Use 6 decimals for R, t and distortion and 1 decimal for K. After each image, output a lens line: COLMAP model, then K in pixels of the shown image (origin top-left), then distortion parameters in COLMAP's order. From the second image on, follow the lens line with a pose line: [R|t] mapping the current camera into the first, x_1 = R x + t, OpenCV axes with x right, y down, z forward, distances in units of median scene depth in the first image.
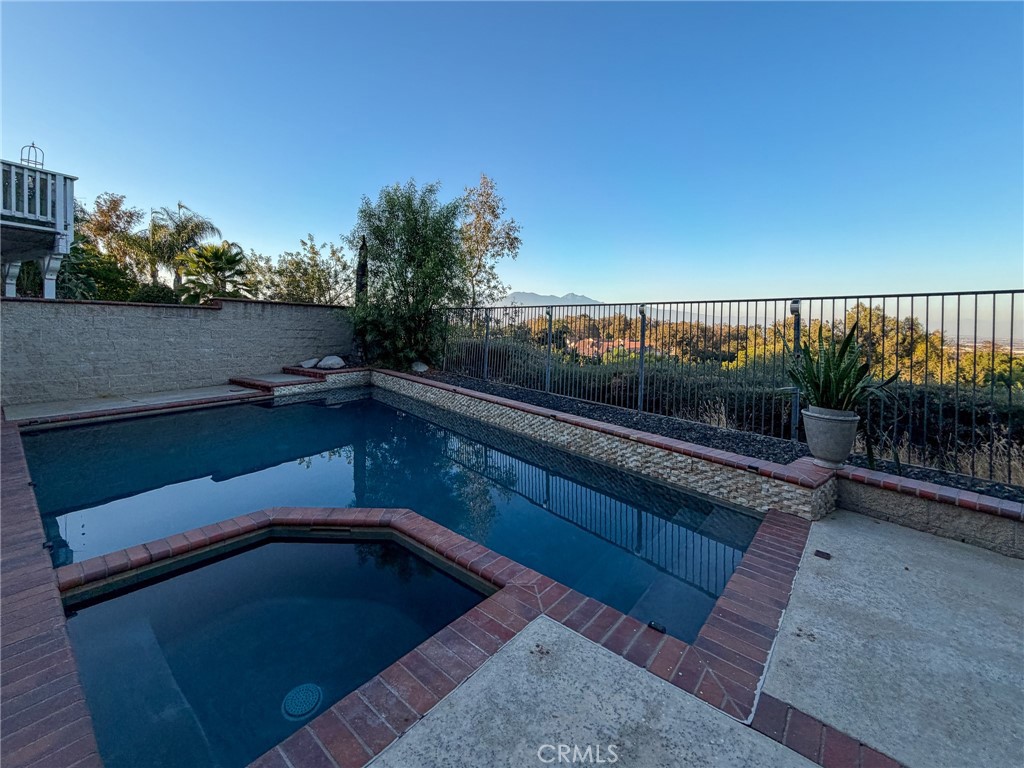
lens RADIAL K [[431.1, 0, 493.6], [0, 431.1, 332.8], [0, 0, 1]] dist [-0.000488, -0.000330]
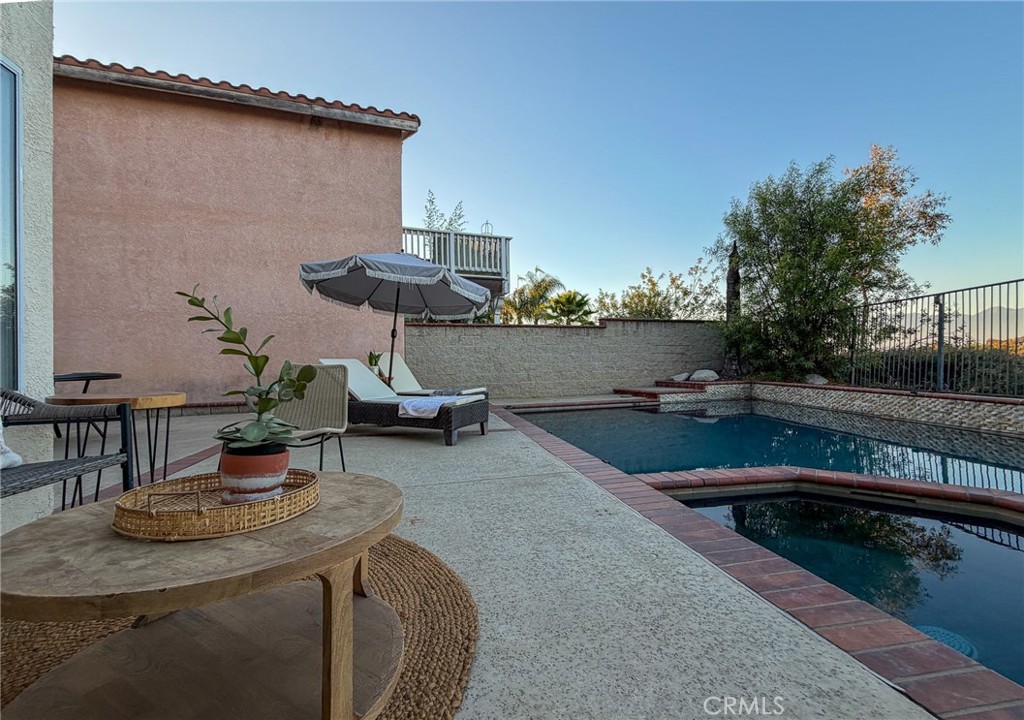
lens RADIAL K [[417.3, 0, 494.1], [0, 417.3, 367.6], [0, 0, 1]] dist [-0.001323, 0.000076]
pose [[0.762120, -0.035401, -0.646468, -0.117528], [0.024775, 0.999367, -0.025518, 0.058540], [0.646962, 0.003432, 0.762514, -0.029908]]
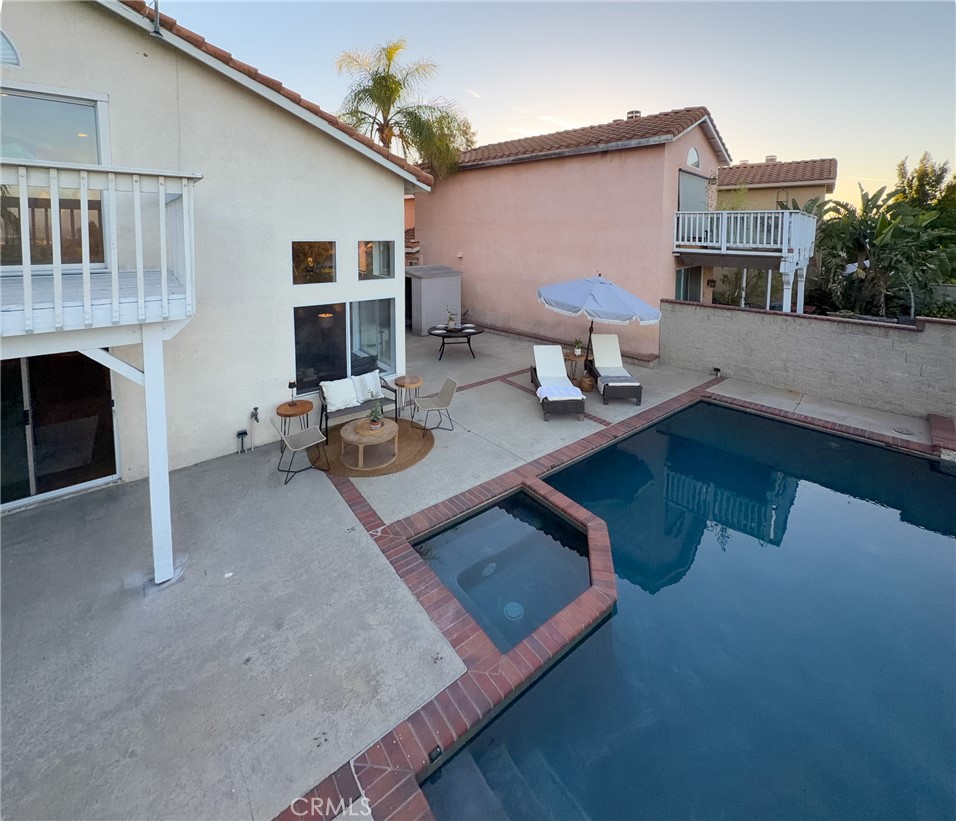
lens RADIAL K [[428.7, 0, 488.3], [0, 428.7, 281.3], [0, 0, 1]] dist [0.002114, 0.000113]
pose [[-0.186832, 0.077010, -0.979369, 0.284807], [-0.031010, 0.995964, 0.084231, -0.160388], [0.981902, 0.046107, -0.183690, 0.250184]]
